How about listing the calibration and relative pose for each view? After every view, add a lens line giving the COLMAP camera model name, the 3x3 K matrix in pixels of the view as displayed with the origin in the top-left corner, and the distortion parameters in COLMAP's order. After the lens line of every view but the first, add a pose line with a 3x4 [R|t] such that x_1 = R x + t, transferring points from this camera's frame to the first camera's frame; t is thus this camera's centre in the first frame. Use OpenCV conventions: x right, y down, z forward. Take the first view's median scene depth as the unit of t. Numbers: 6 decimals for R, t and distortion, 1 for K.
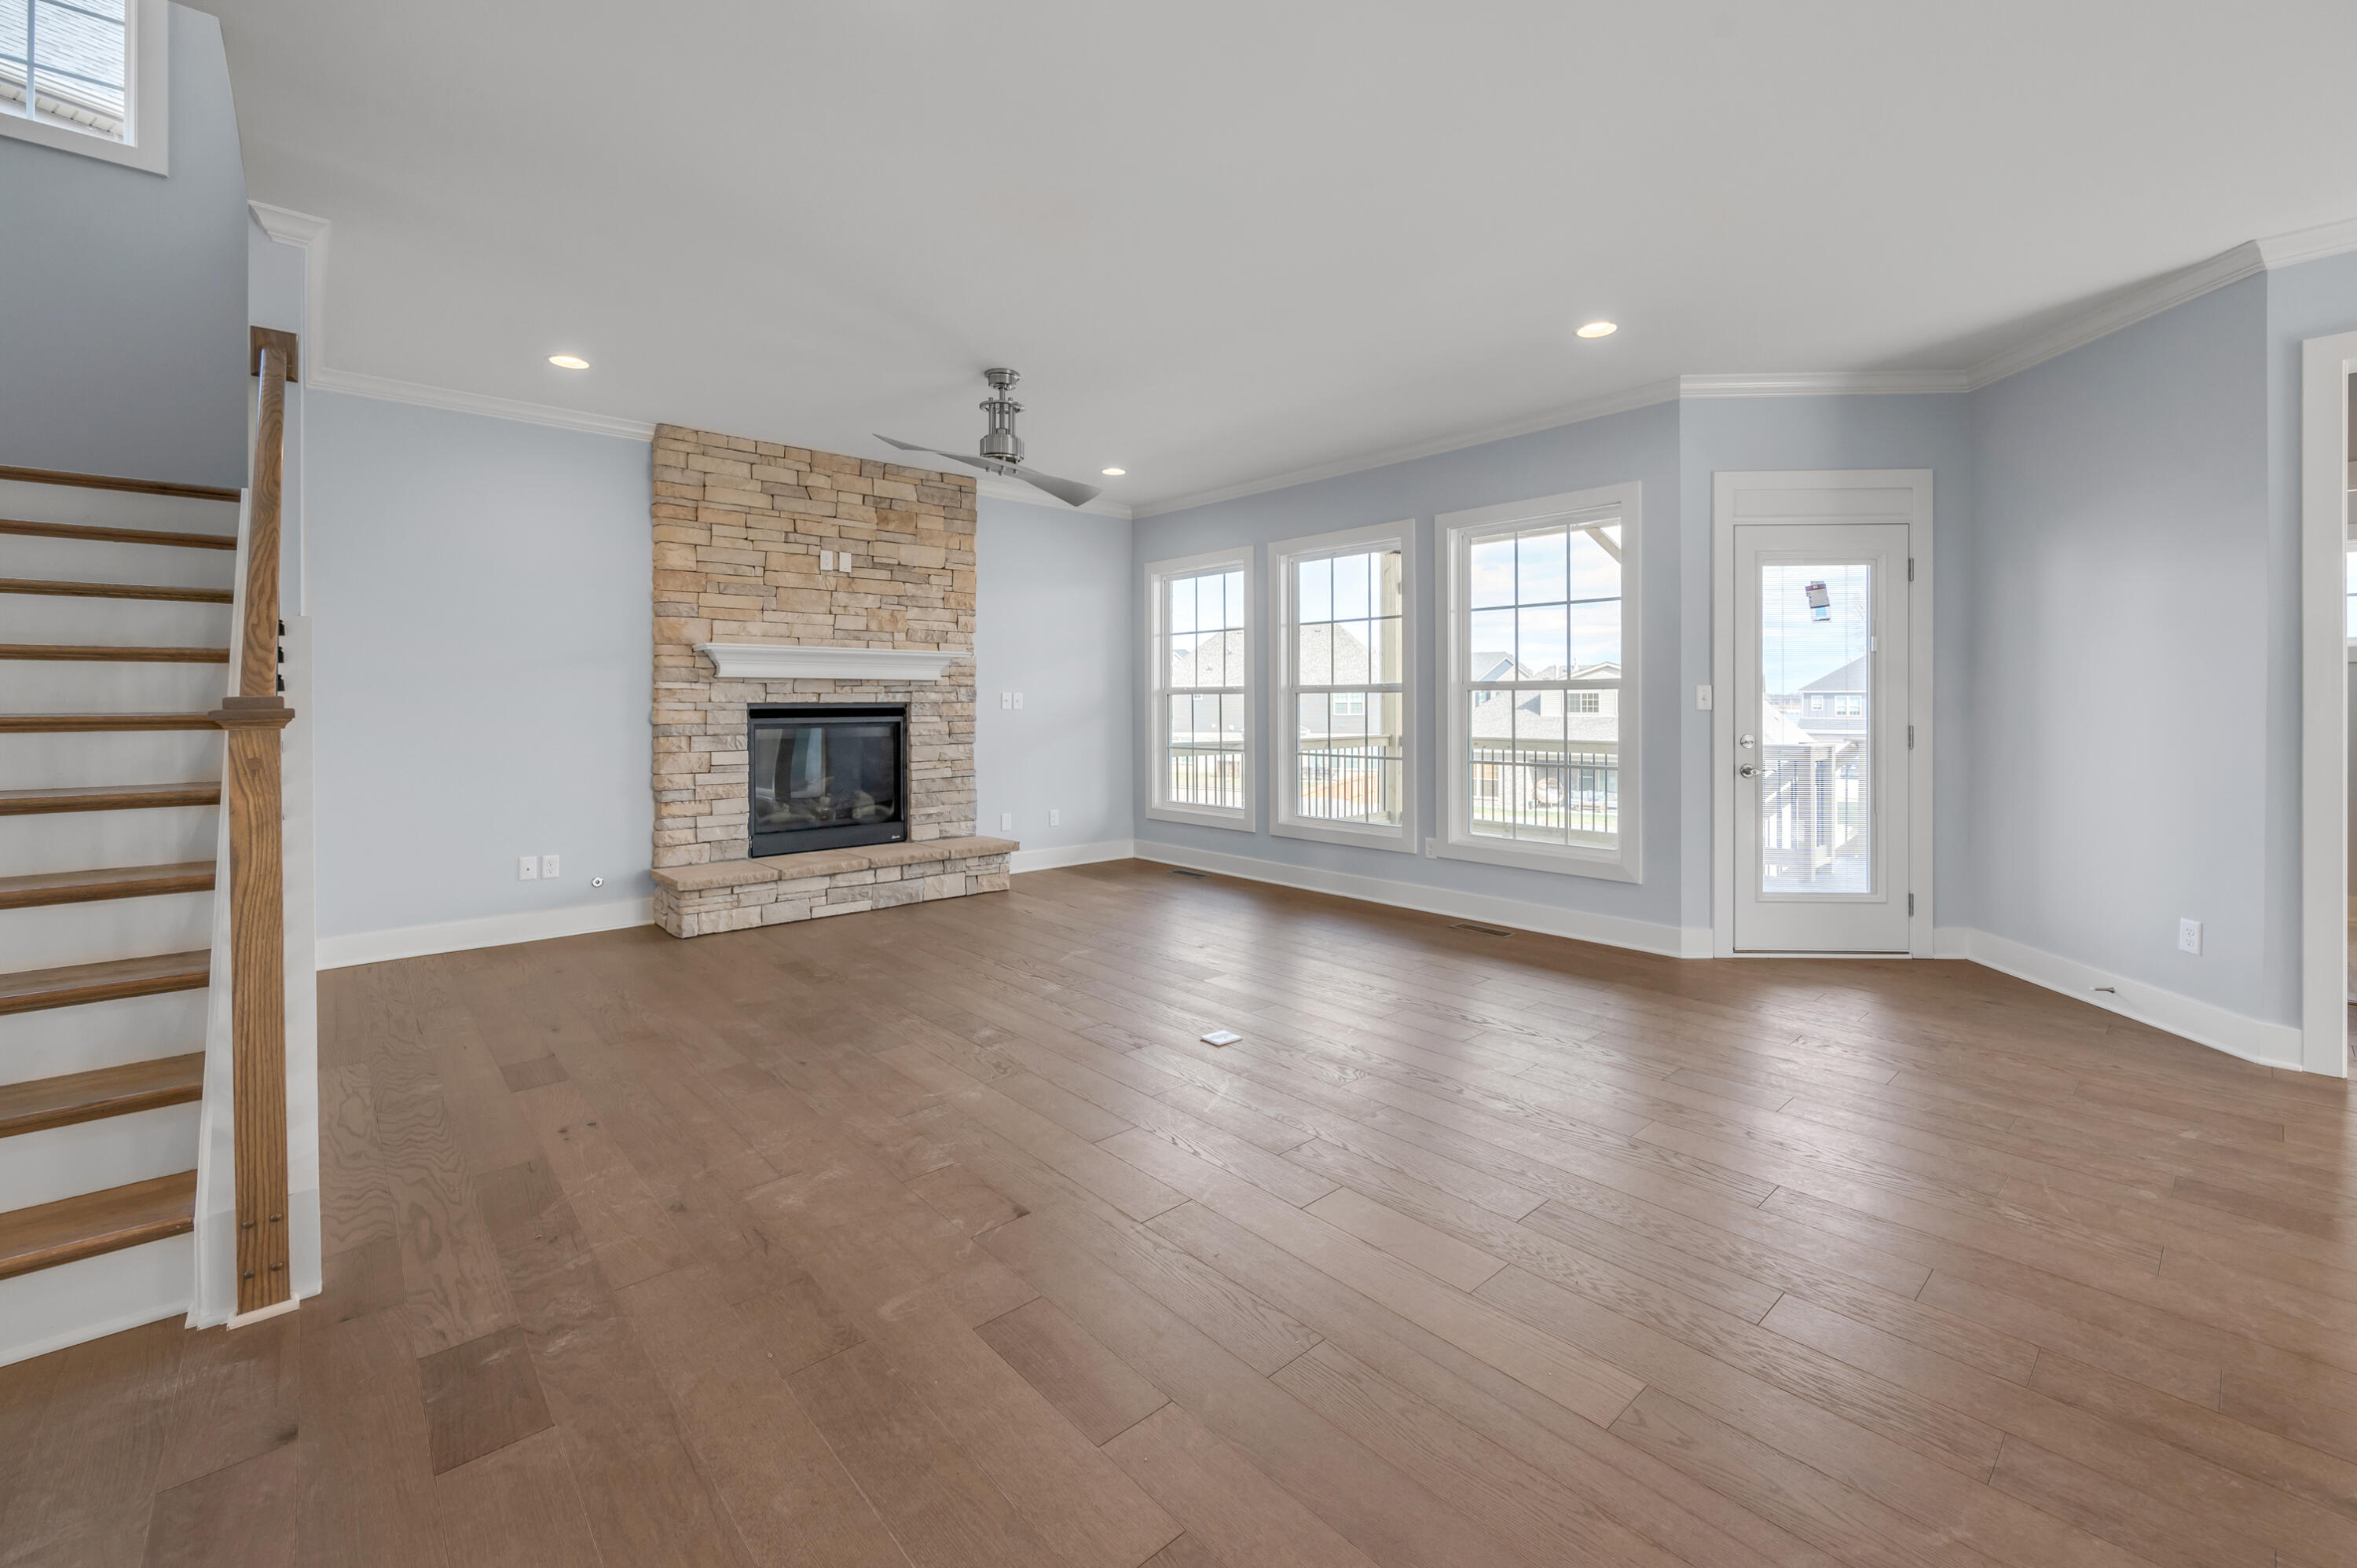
lens RADIAL K [[978.2, 0, 1193.2], [0, 978.2, 702.8], [0, 0, 1]] dist [-0.006916, -0.000106]
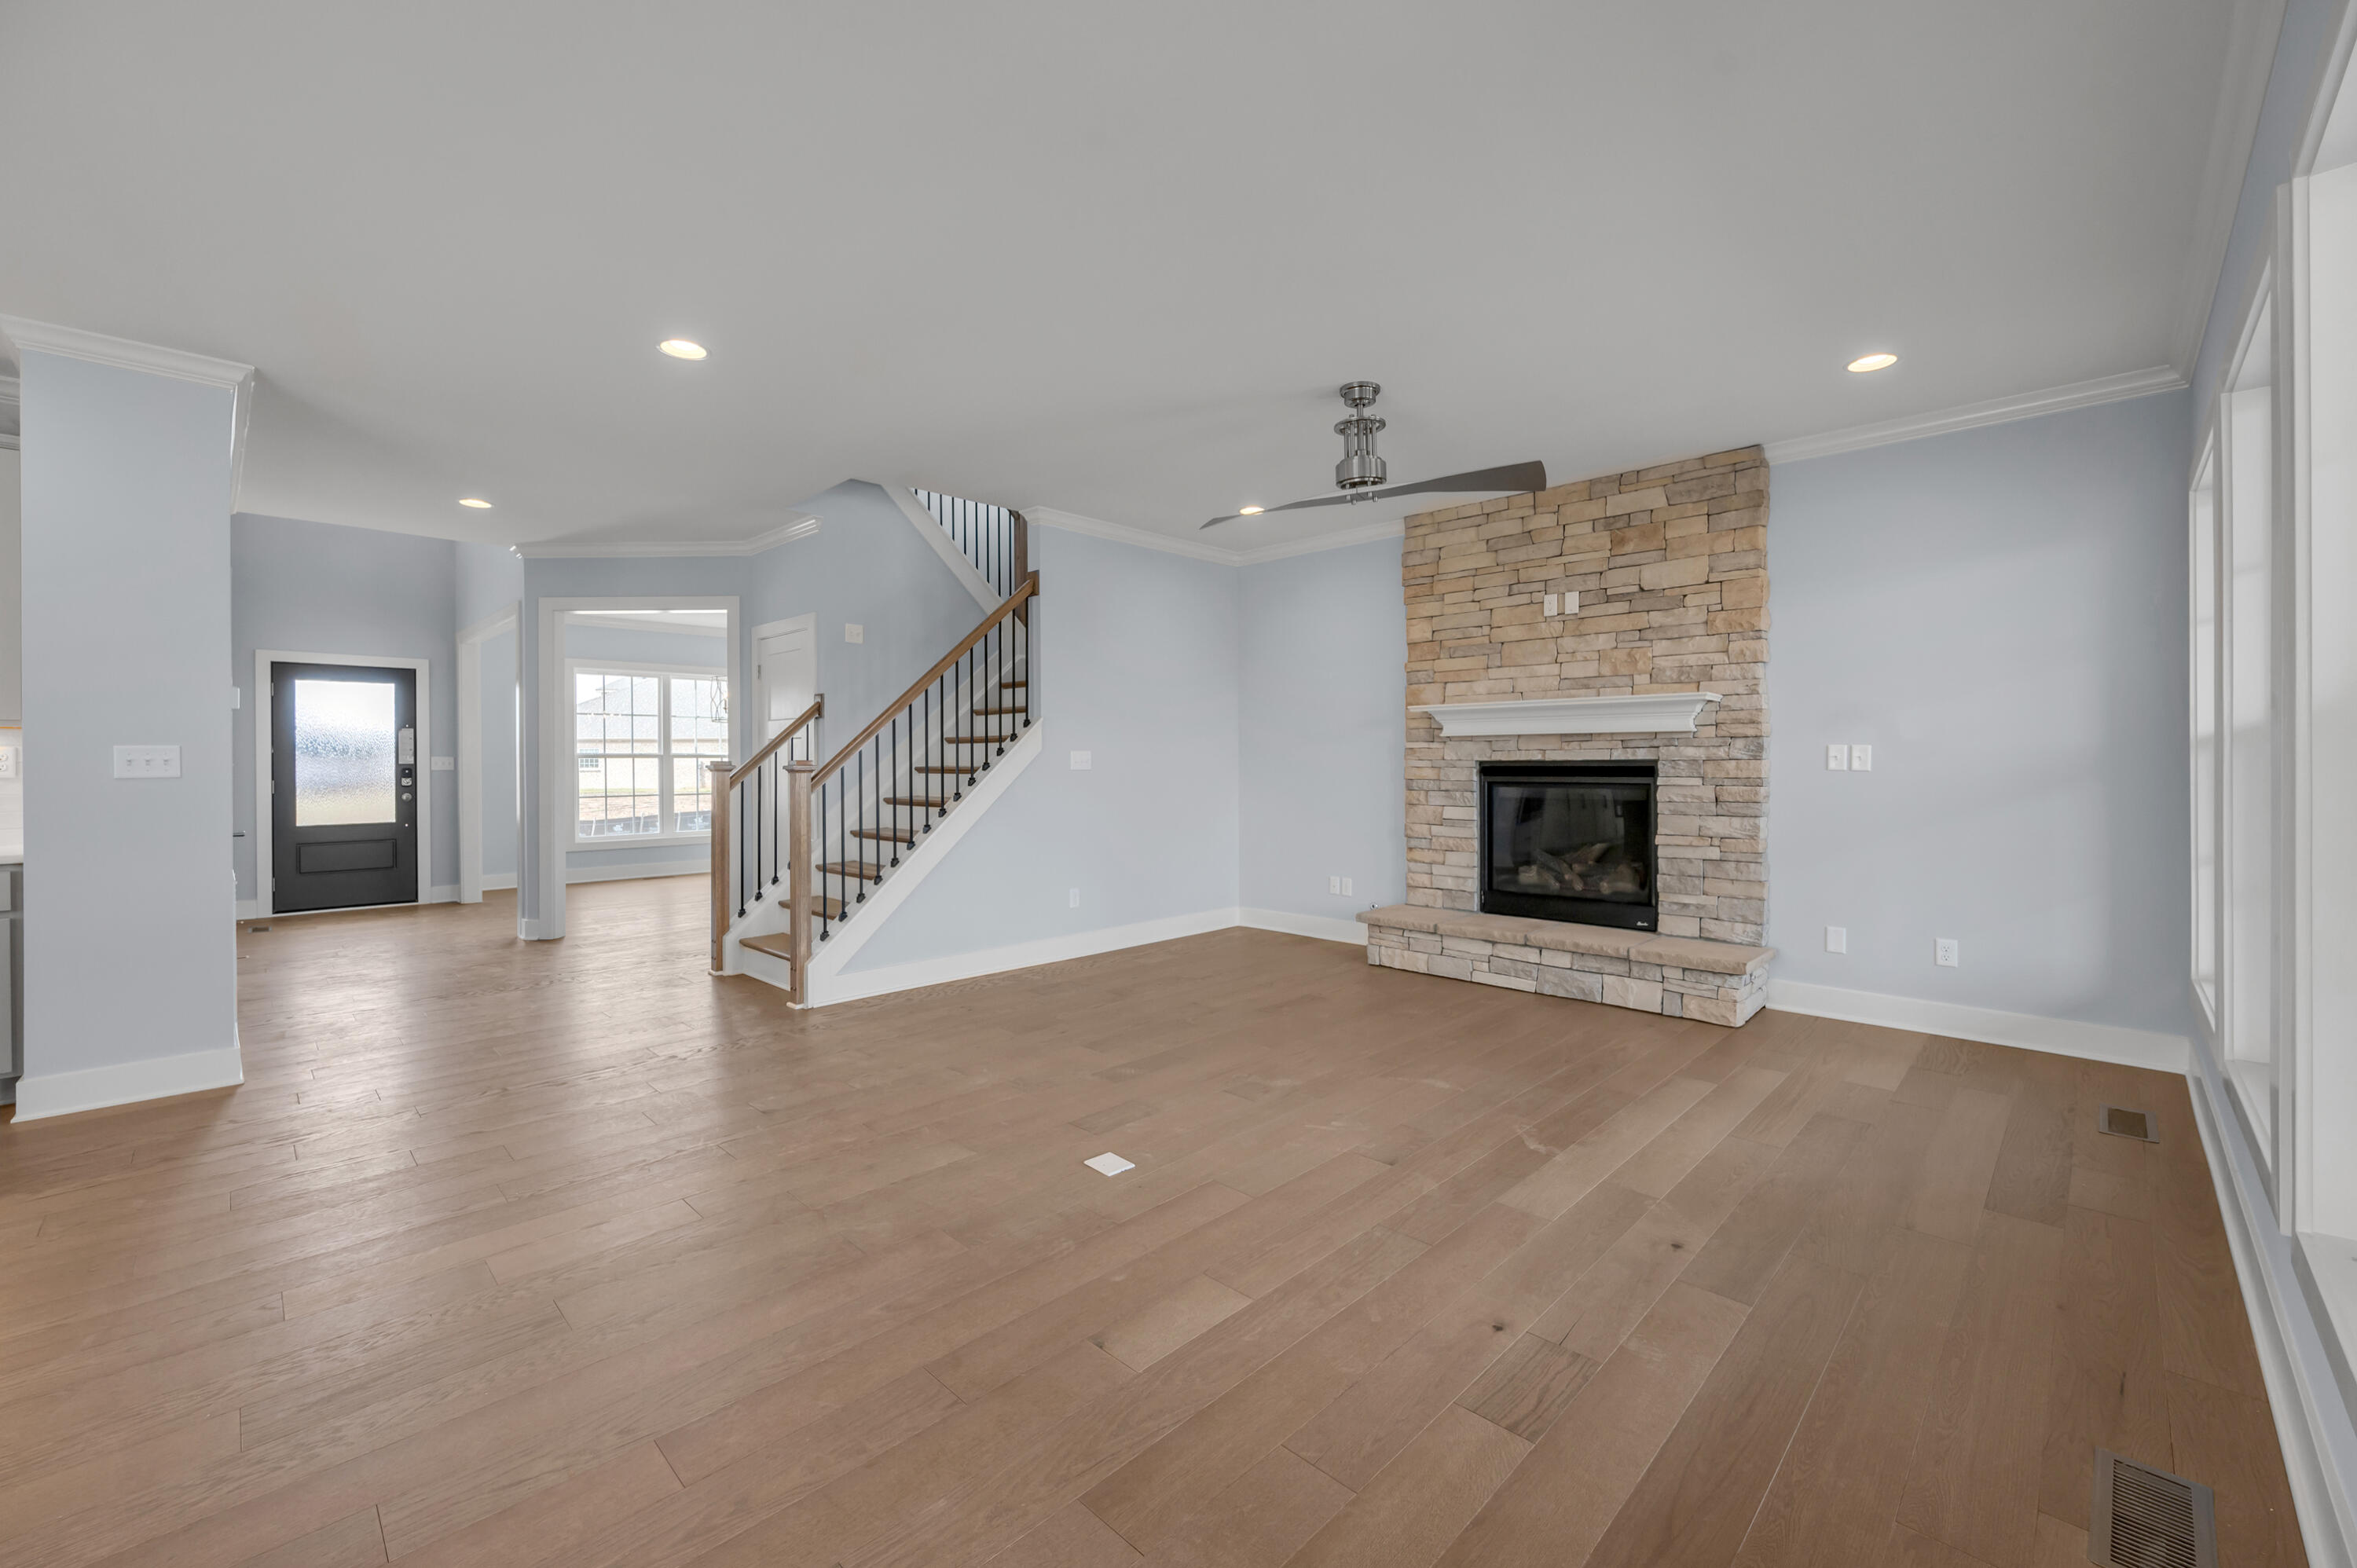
lens RADIAL K [[948.6, 0, 1170.4], [0, 948.6, 766.7], [0, 0, 1]] dist [-0.008792, 0.001647]
pose [[0.050708, 0.010448, -0.998659, 0.501630], [0.003879, 0.999936, 0.010659, -0.005100], [0.998706, -0.004414, 0.050664, 0.605396]]
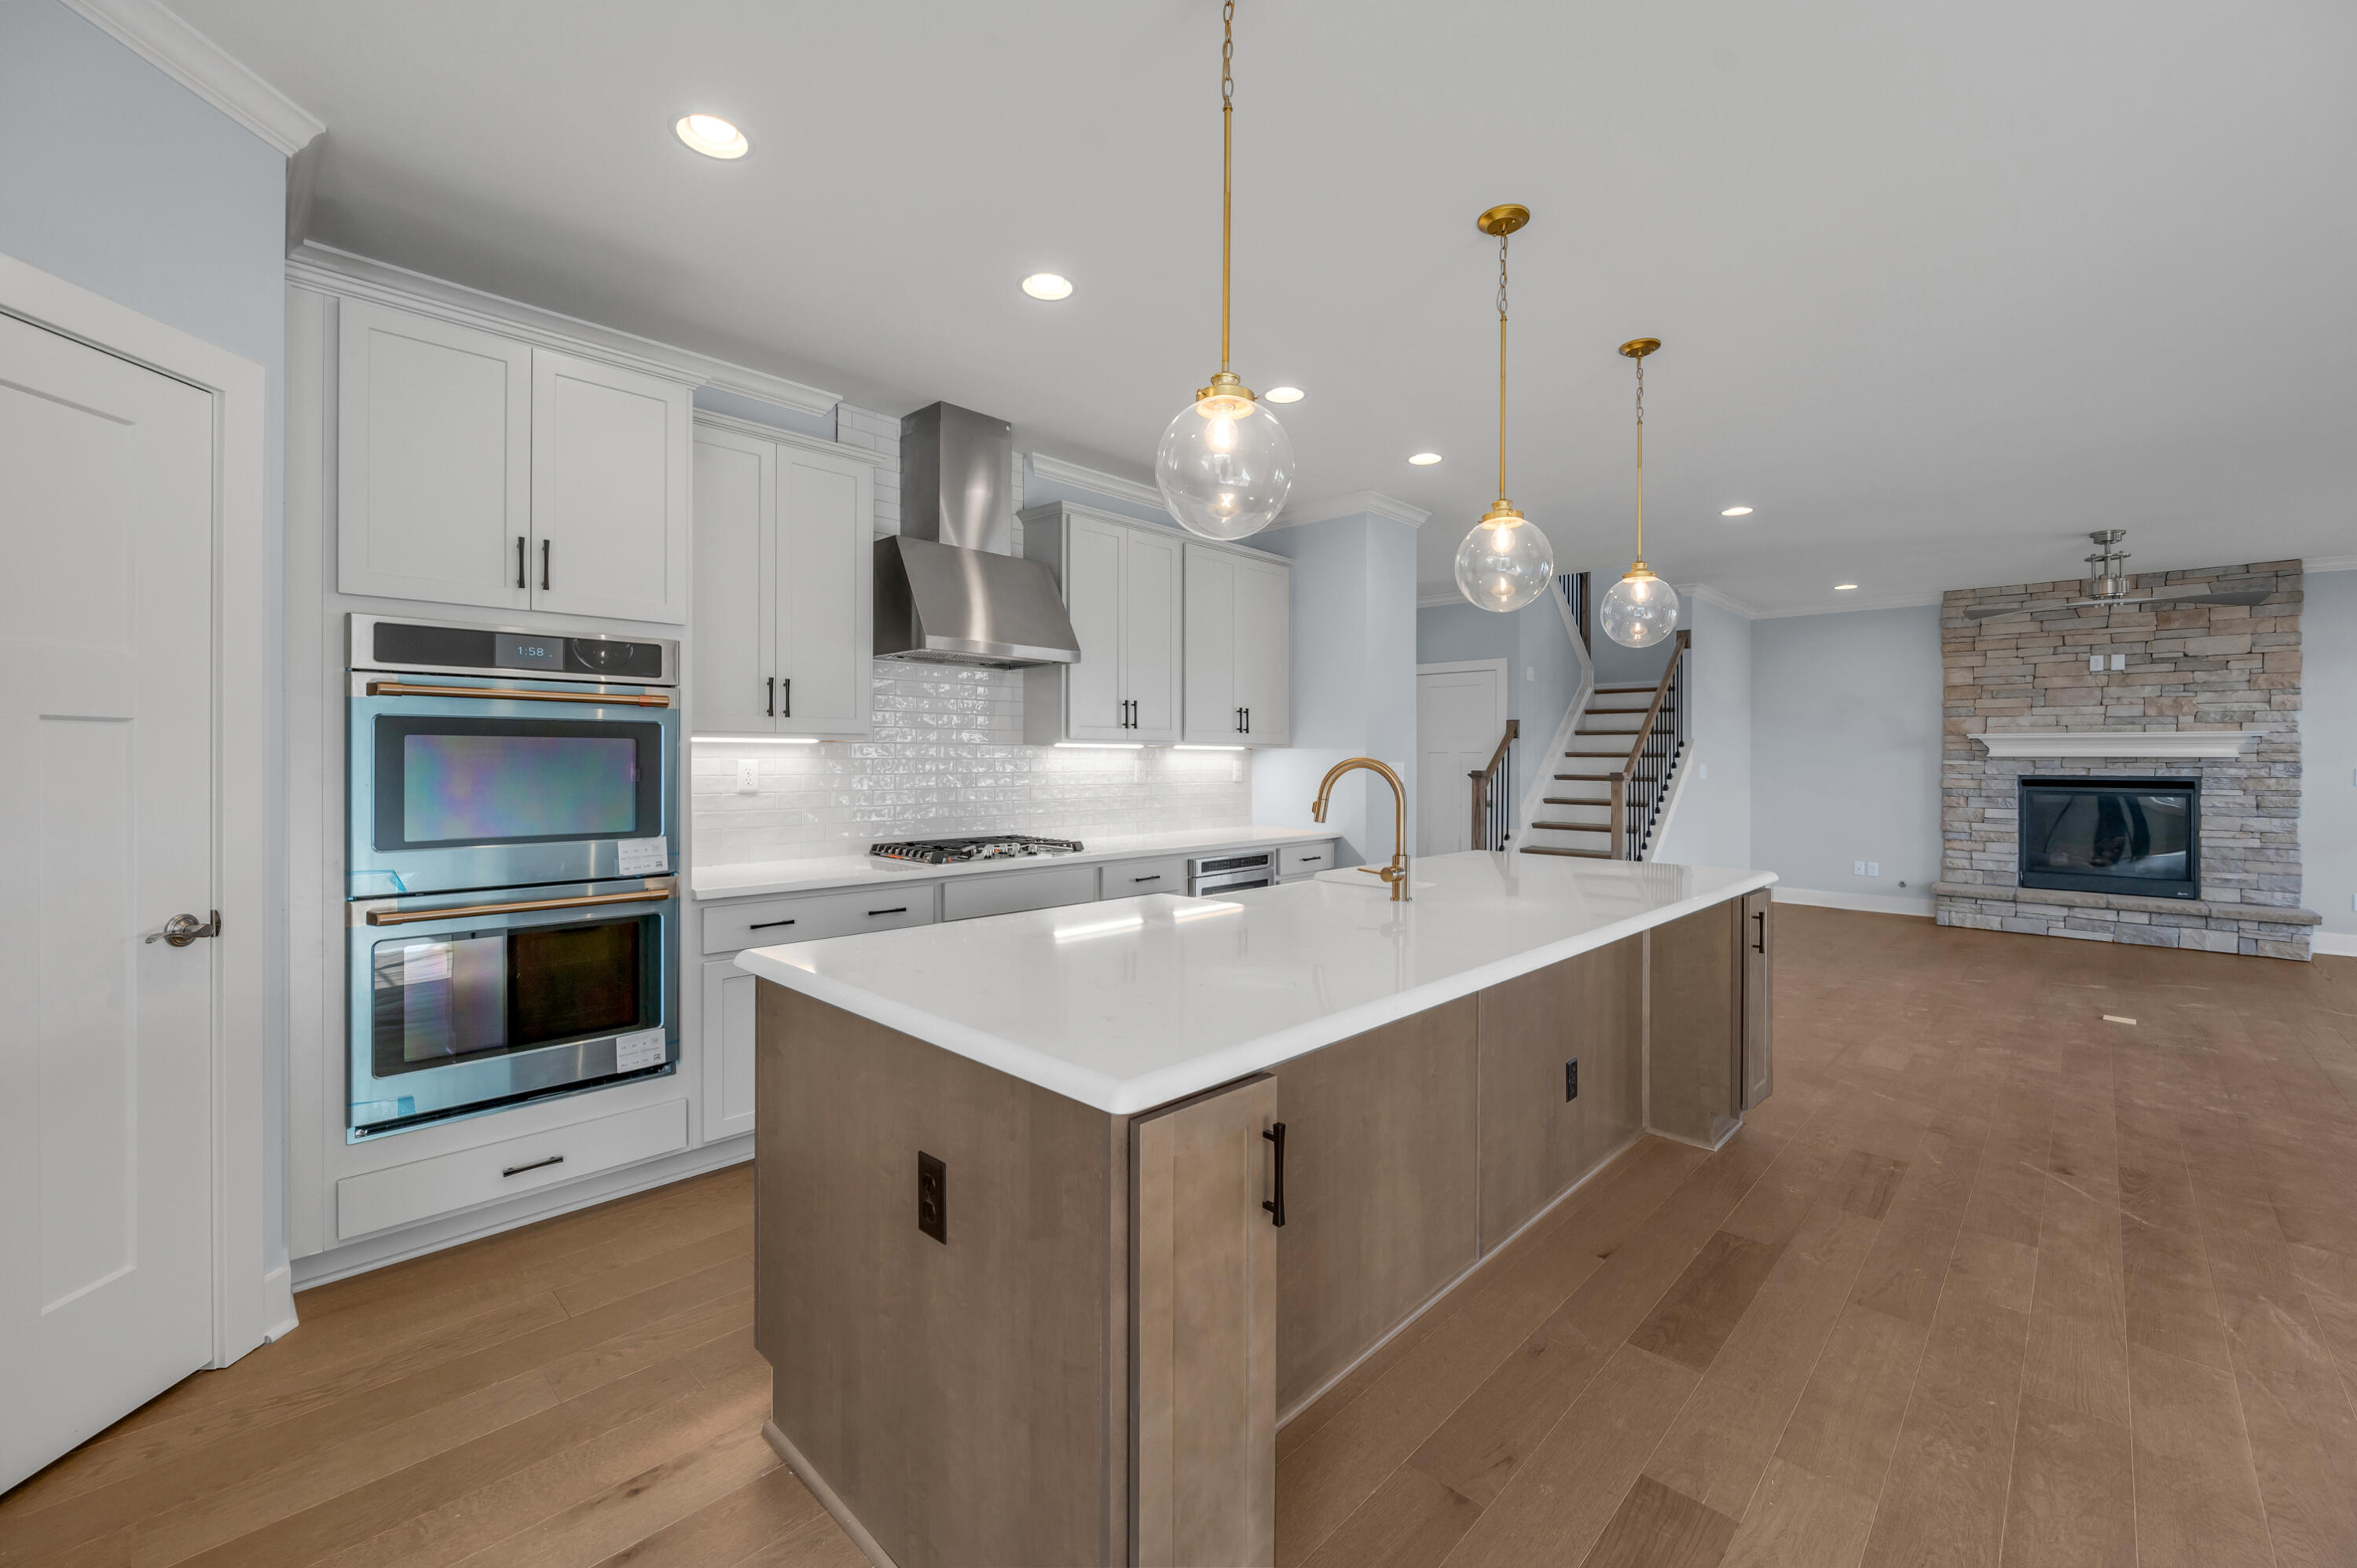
lens RADIAL K [[948.6, 0, 1178.0], [0, 948.6, 758.4], [0, 0, 1]] dist [-0.008792, 0.001647]
pose [[0.060856, 0.002819, -0.998143, 0.778250], [-0.005589, 0.999981, 0.002484, -0.019349], [0.998131, 0.005427, 0.060870, -0.262720]]
